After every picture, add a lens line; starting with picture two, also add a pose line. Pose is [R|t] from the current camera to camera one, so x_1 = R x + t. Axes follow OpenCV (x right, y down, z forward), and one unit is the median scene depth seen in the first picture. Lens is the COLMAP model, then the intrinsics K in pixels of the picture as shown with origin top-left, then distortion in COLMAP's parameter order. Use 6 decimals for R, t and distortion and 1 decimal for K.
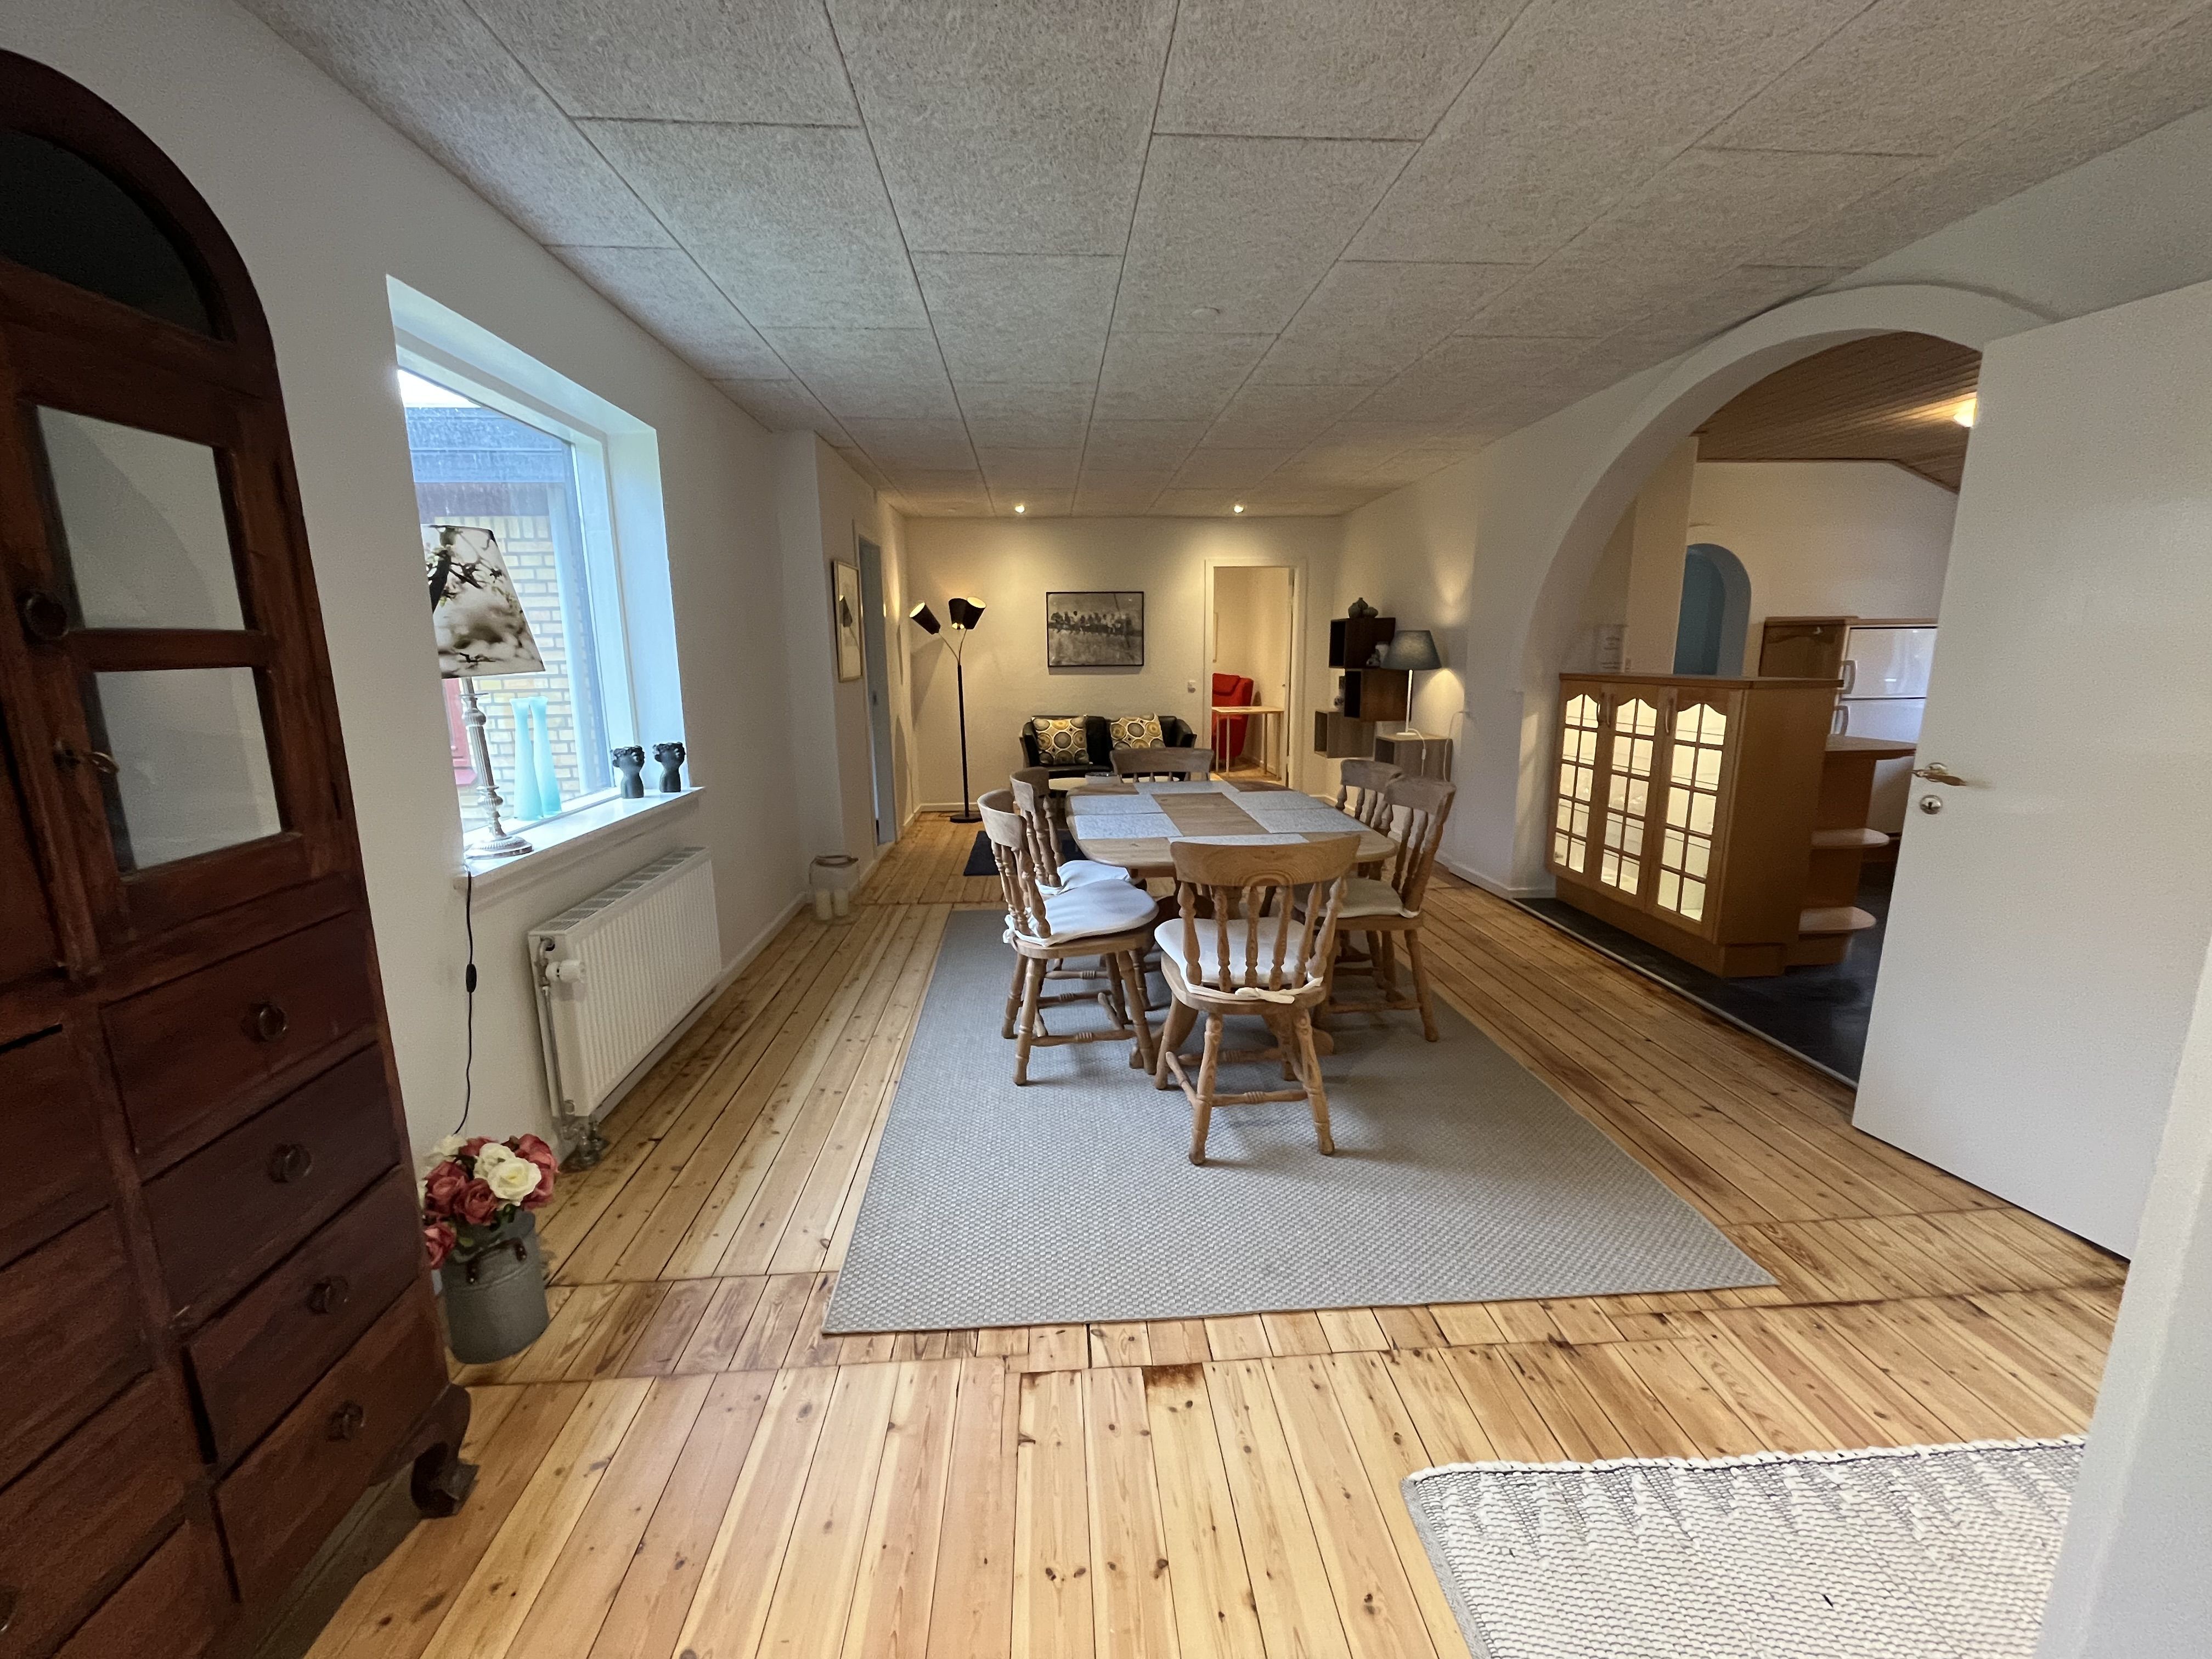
lens RADIAL K [[884.6, 0, 1106.0], [0, 884.6, 829.5], [0, 0, 1]] dist [-0.039912, -0.000037]
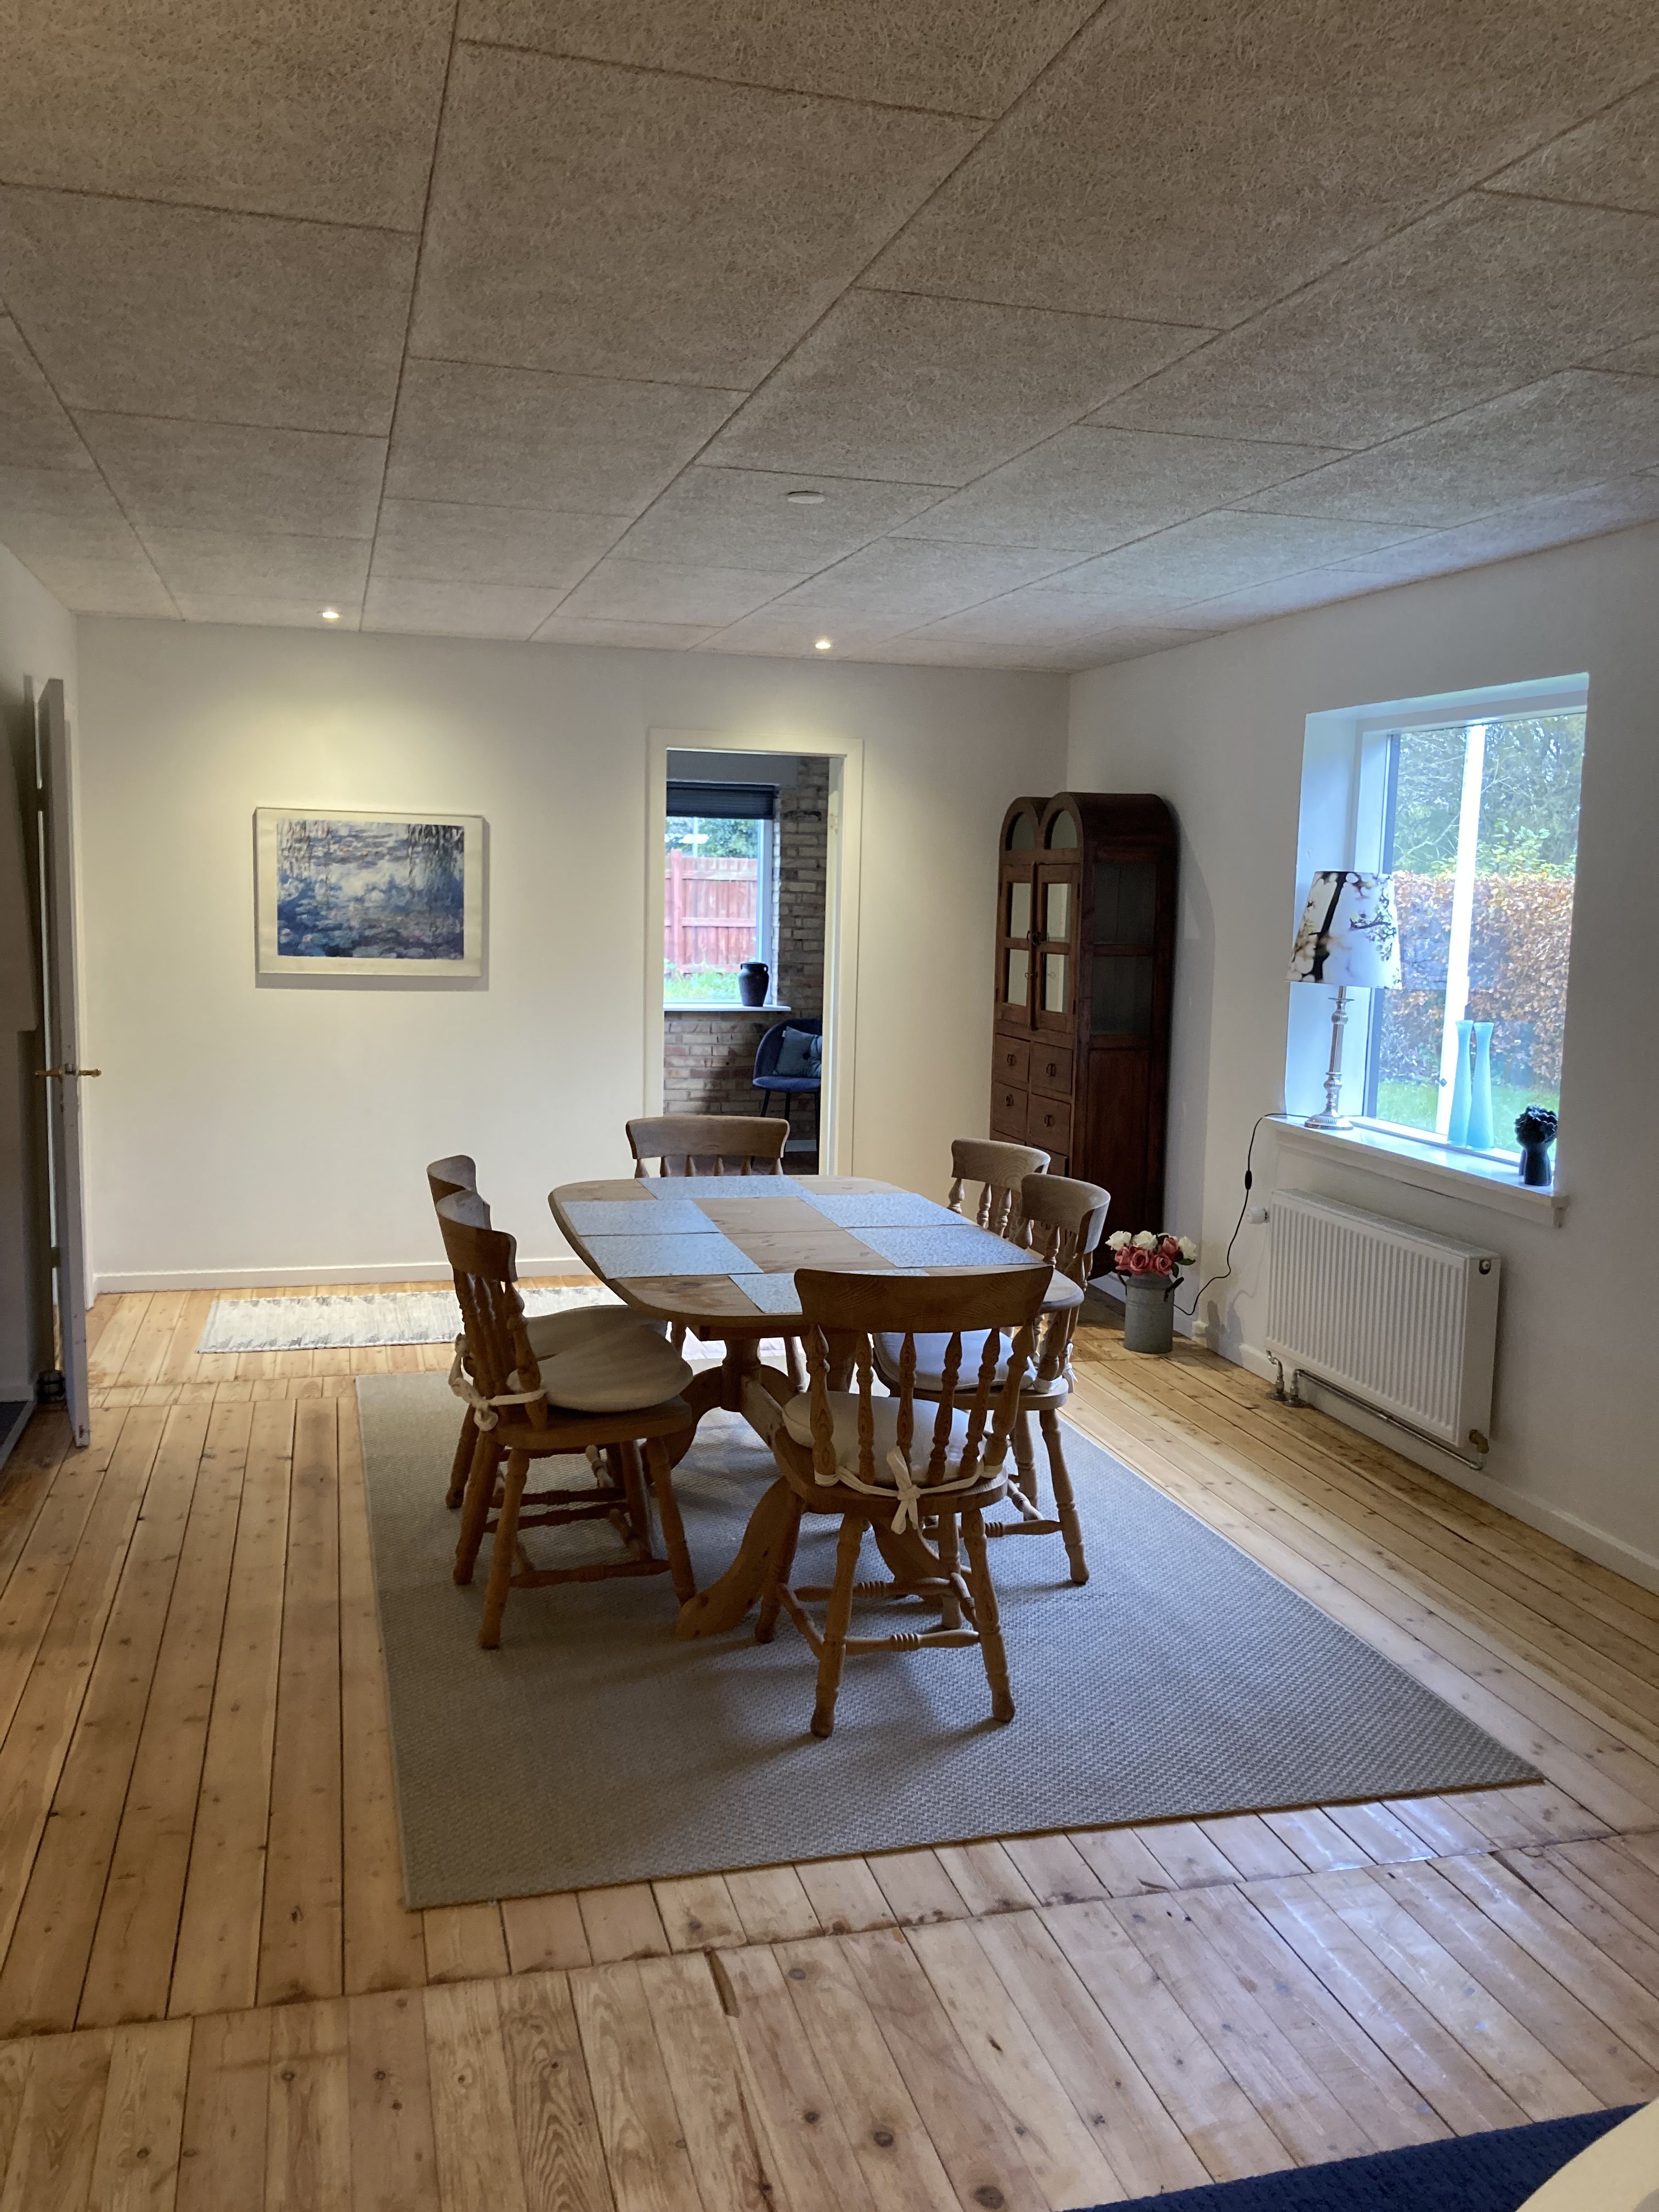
lens RADIAL K [[1815.5, 0, 829.5], [0, 1815.5, 1106.0], [0, 0, 1]] dist [0.001958, 0.000692]
pose [[-0.981406, 0.008945, -0.191736, 0.383456], [-0.051543, 0.949943, 0.308143, -0.596937], [0.184895, 0.312296, -0.931818, 2.557879]]
